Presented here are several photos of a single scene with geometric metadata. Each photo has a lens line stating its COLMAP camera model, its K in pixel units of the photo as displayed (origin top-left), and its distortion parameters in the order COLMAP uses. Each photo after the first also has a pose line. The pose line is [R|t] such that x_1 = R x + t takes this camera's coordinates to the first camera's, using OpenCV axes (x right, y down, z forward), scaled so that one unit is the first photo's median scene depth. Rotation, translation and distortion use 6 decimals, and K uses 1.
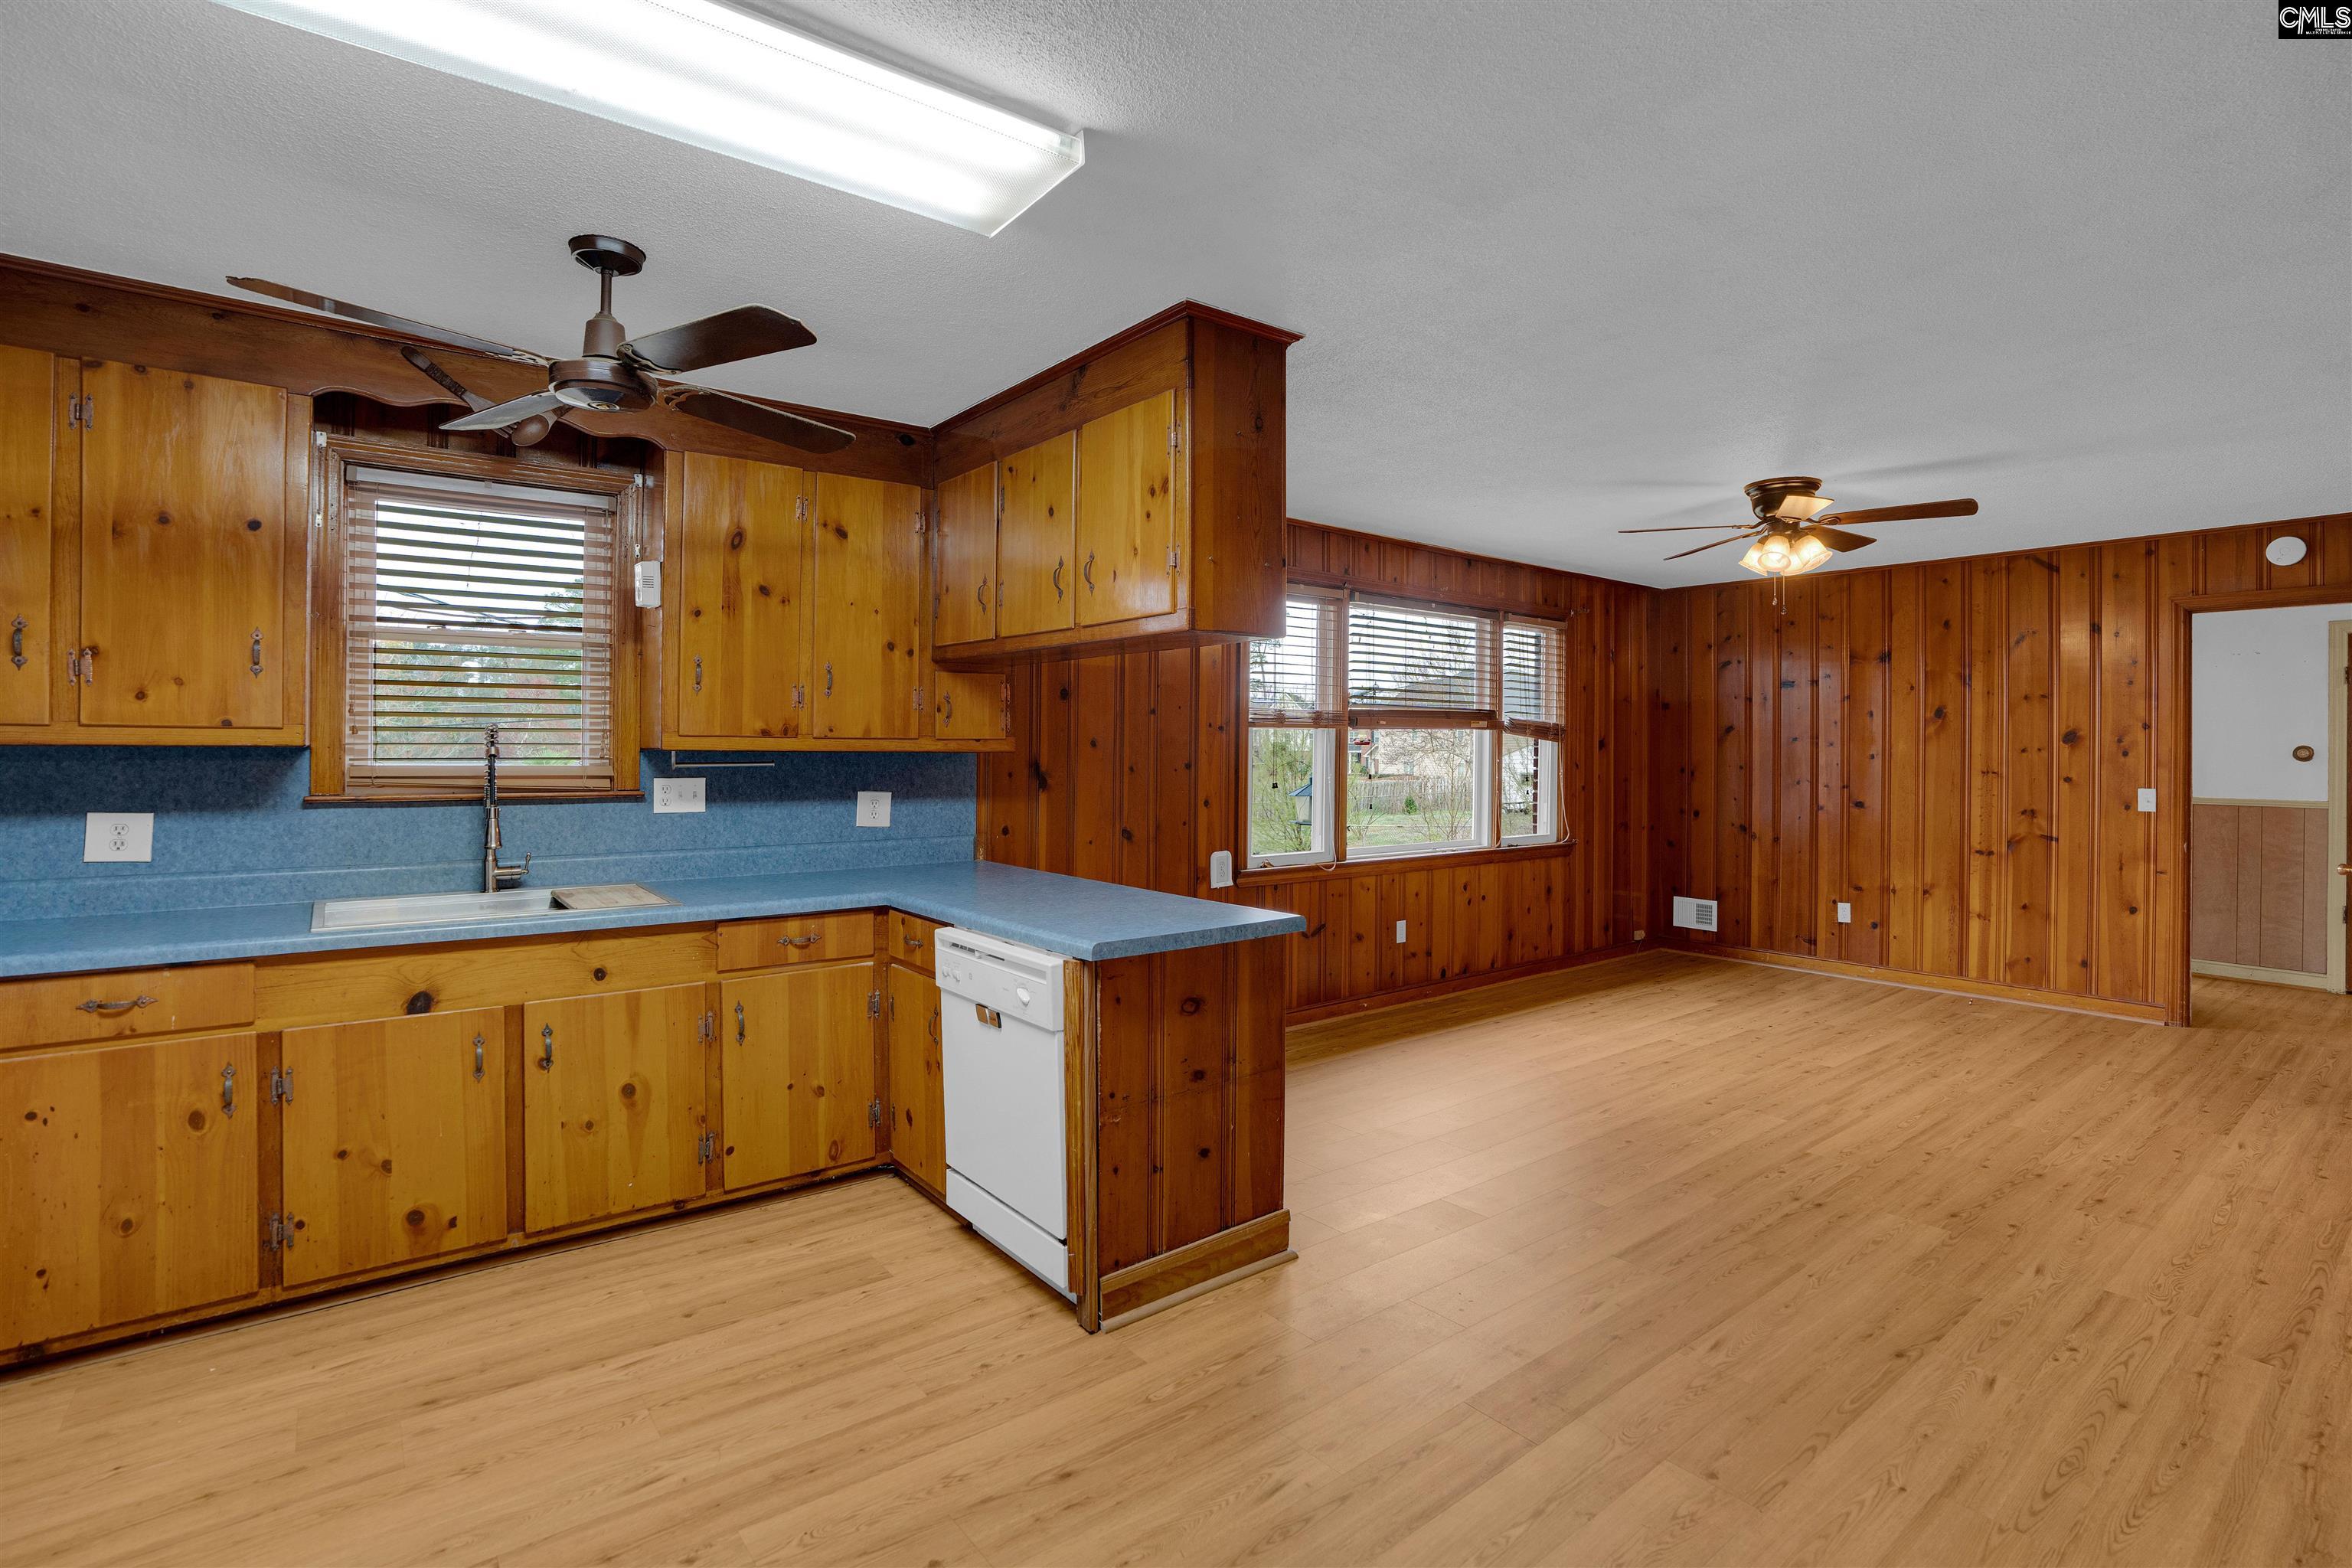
lens RADIAL K [[1109.0, 0, 1186.5], [0, 1109.0, 743.2], [0, 0, 1]] dist [-0.060137, 0.023985]
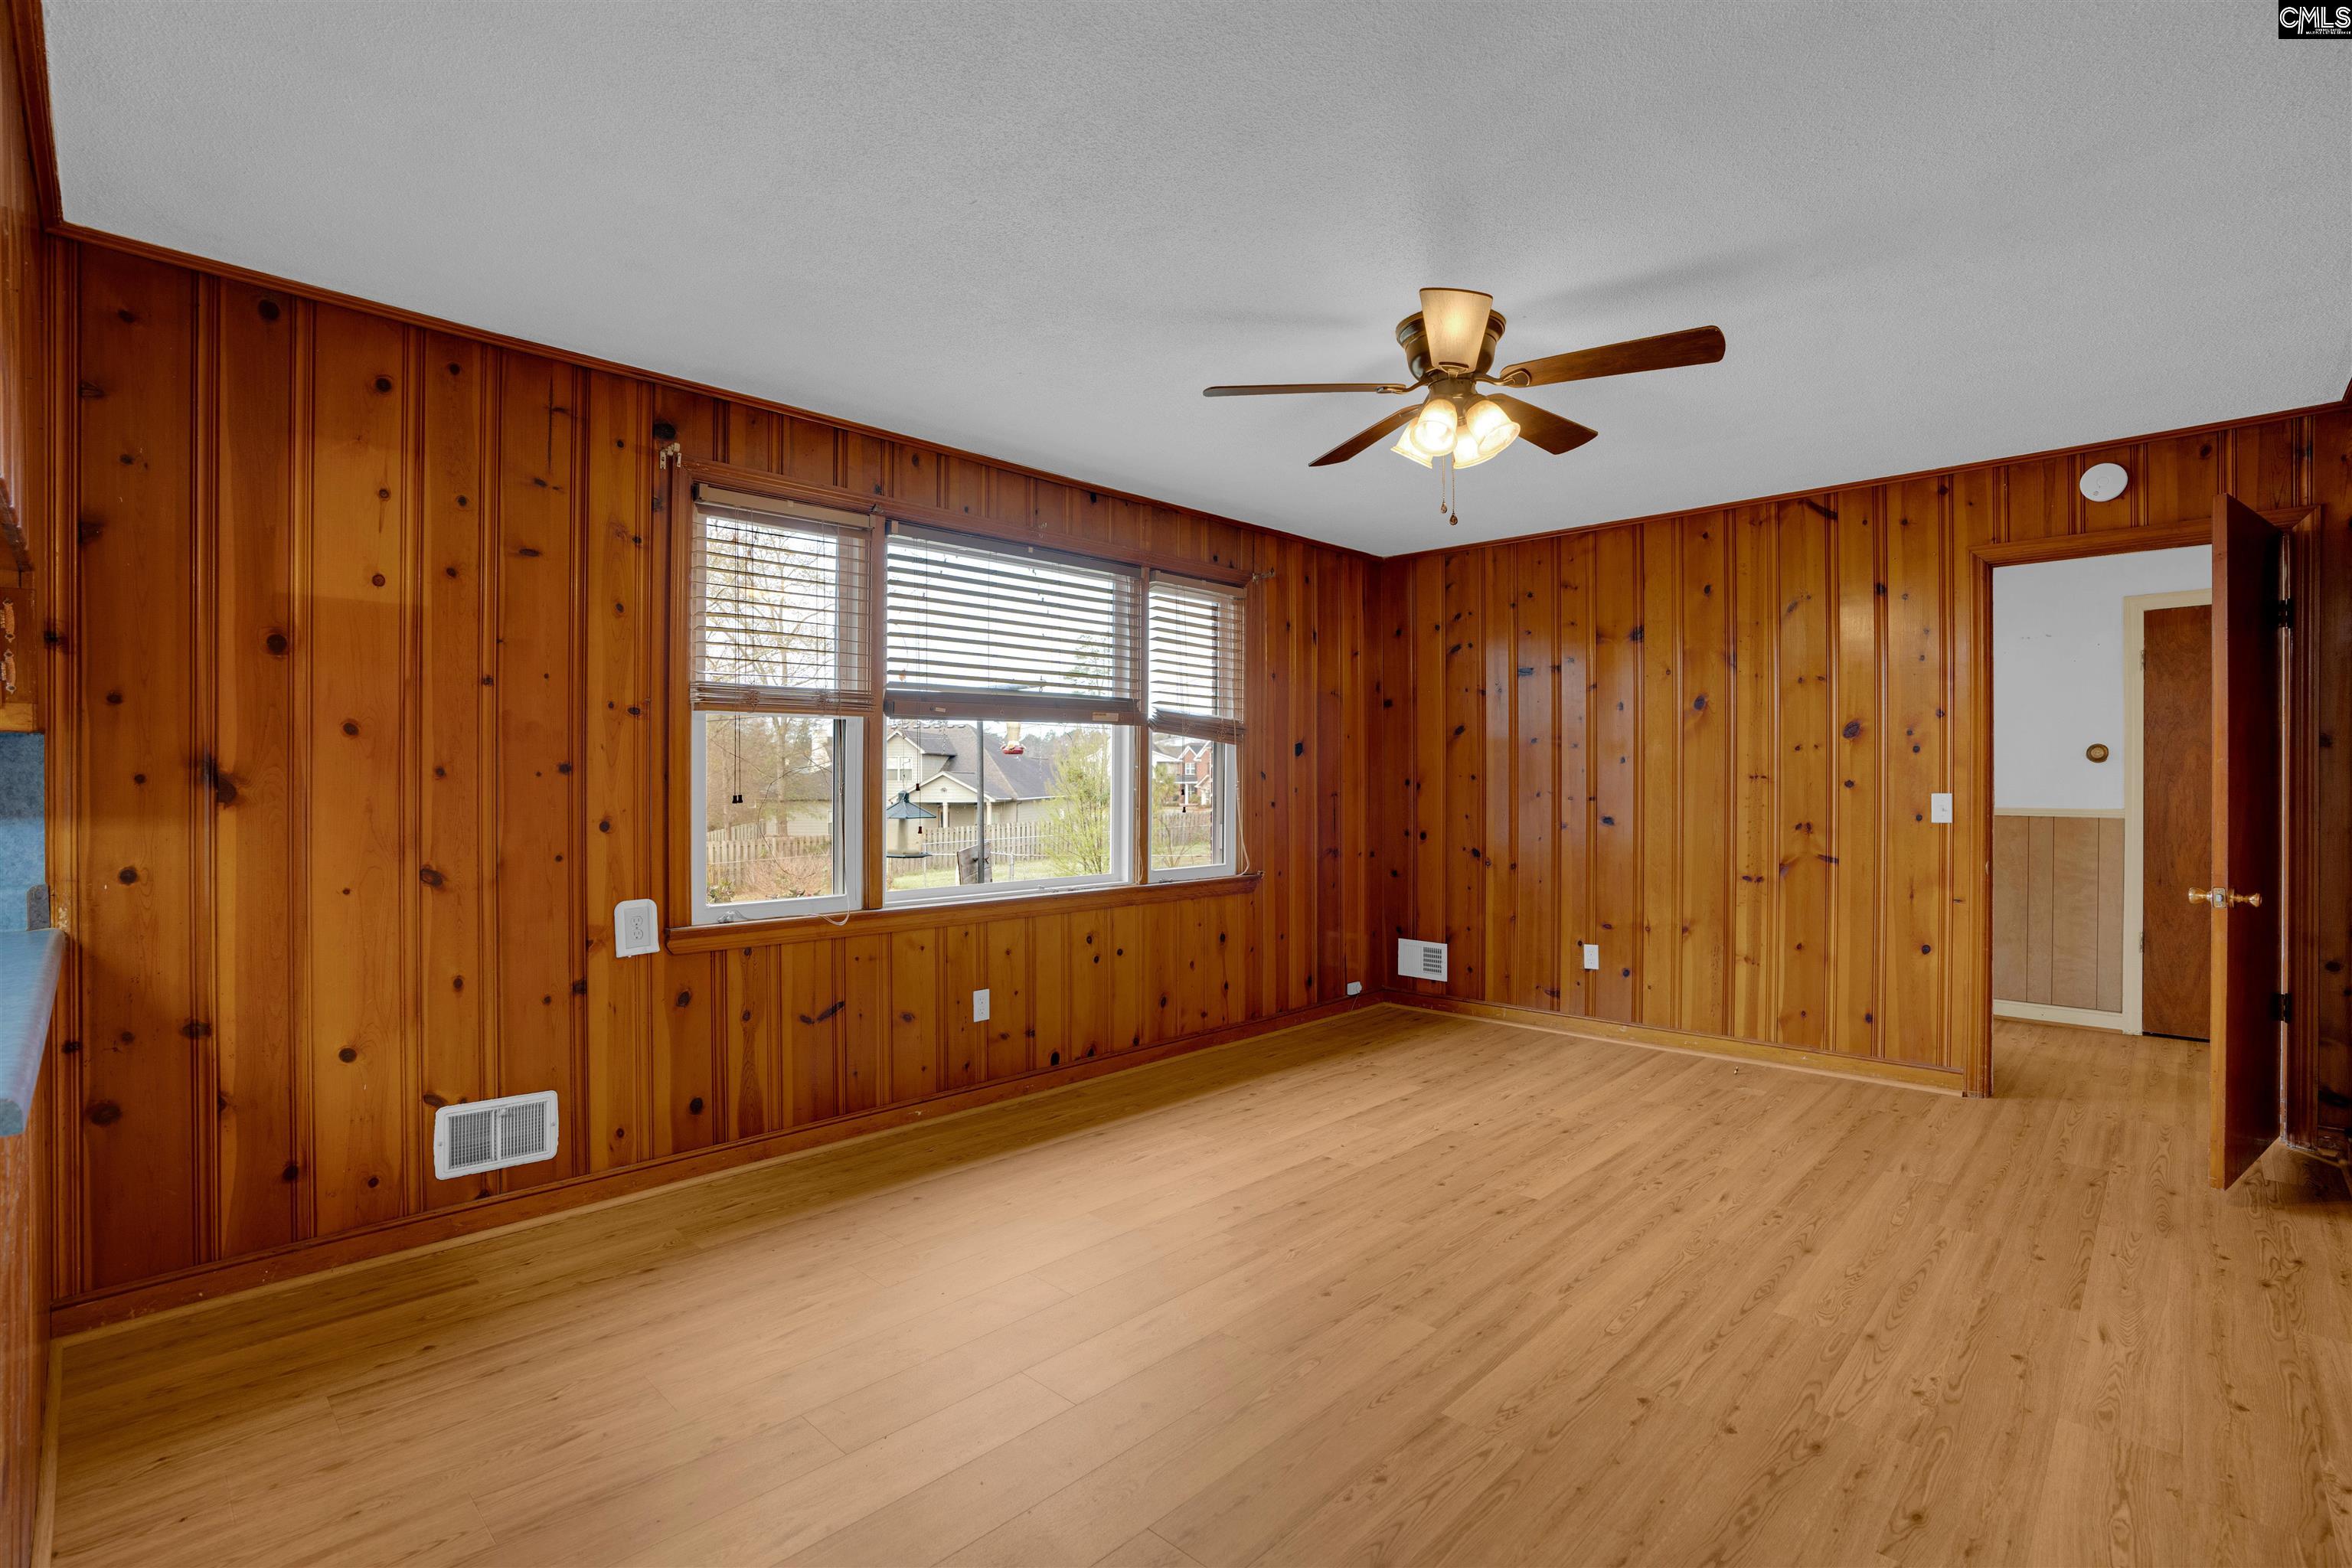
lens RADIAL K [[1094.6, 0, 1176.0], [0, 1094.6, 784.0], [0, 0, 1]] dist [-0.073384, 0.028487]
pose [[0.991335, -0.009005, 0.131049, 0.229454], [0.008017, 0.999935, 0.008063, 0.023571], [-0.131113, -0.006943, 0.991343, 0.292045]]
